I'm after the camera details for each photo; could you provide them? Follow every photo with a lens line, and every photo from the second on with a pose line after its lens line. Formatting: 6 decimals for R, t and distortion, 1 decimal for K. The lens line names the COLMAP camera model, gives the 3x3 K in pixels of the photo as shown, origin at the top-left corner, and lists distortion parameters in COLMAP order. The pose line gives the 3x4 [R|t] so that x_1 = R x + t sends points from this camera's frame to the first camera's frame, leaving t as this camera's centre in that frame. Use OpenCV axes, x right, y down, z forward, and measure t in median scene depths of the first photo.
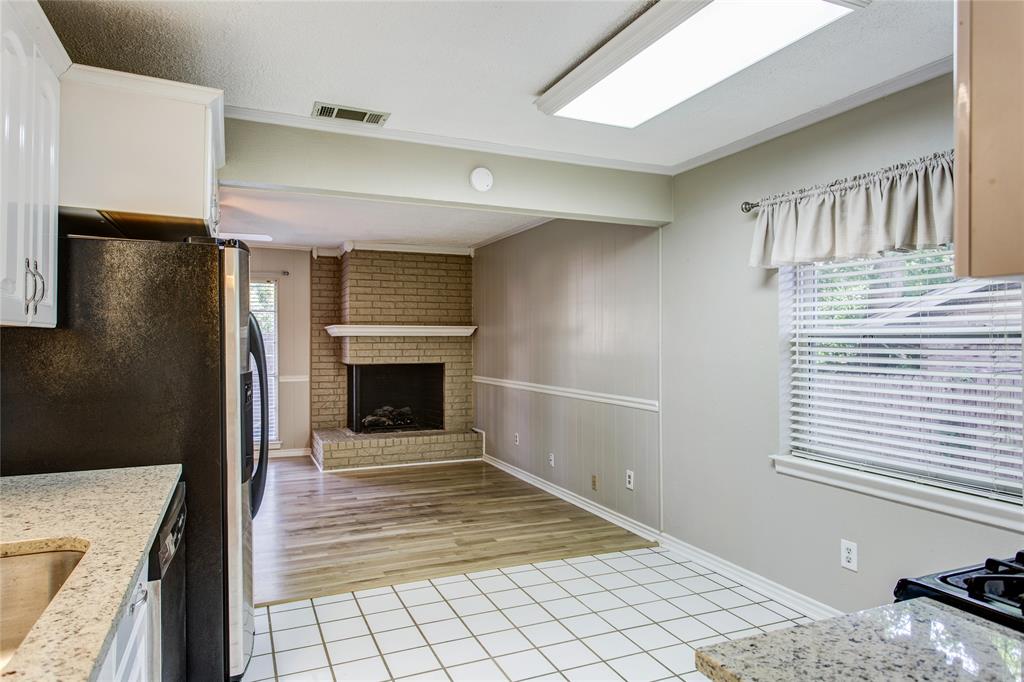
lens RADIAL K [[626.8, 0, 506.0], [0, 626.8, 339.1], [0, 0, 1]] dist [-0.002870, 0.000543]
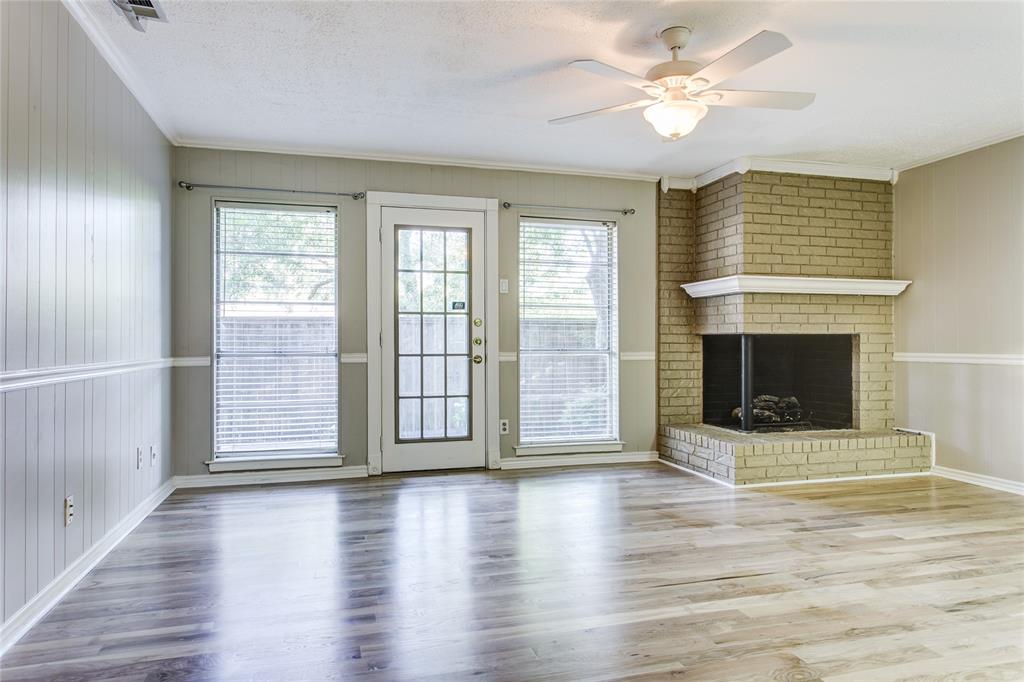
lens RADIAL K [[639.3, 0, 507.0], [0, 639.3, 337.8], [0, 0, 1]] dist [-0.001205, -0.000586]
pose [[0.991186, -0.000065, -0.132481, -0.393968], [-0.000177, 0.999998, -0.001817, 0.043674], [0.132481, 0.001825, 0.991184, 0.239816]]
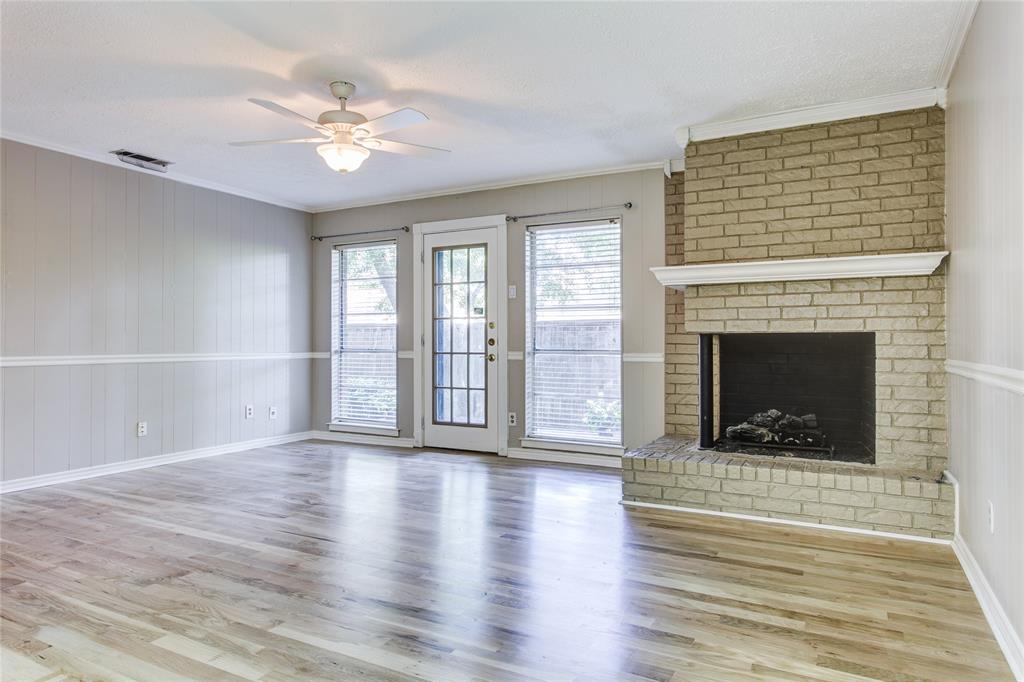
lens RADIAL K [[639.3, 0, 507.0], [0, 639.3, 337.8], [0, 0, 1]] dist [-0.001205, -0.000586]
pose [[0.617438, -0.003556, -0.786611, 0.122648], [0.002327, 0.999994, -0.002694, 0.043461], [0.786616, -0.000167, 0.617443, 0.453862]]
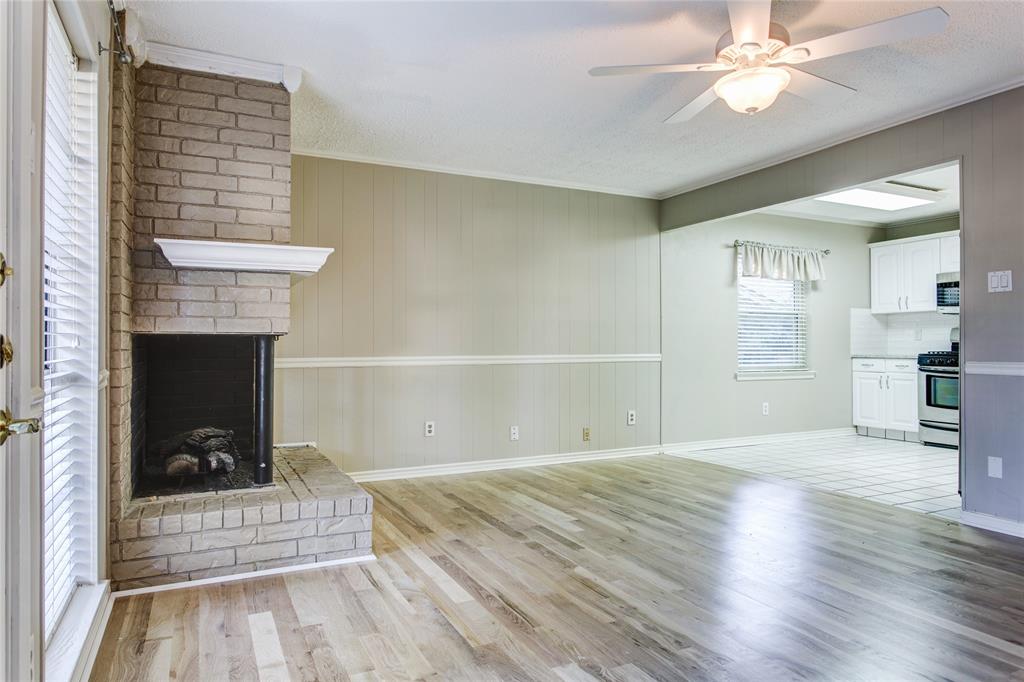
lens RADIAL K [[639.3, 0, 507.0], [0, 639.3, 337.8], [0, 0, 1]] dist [-0.001205, -0.000586]
pose [[-0.044357, 0.009919, 0.998967, -0.689615], [-0.002254, 0.999947, -0.010029, 0.044416], [-0.999013, -0.002696, -0.044332, 0.810472]]
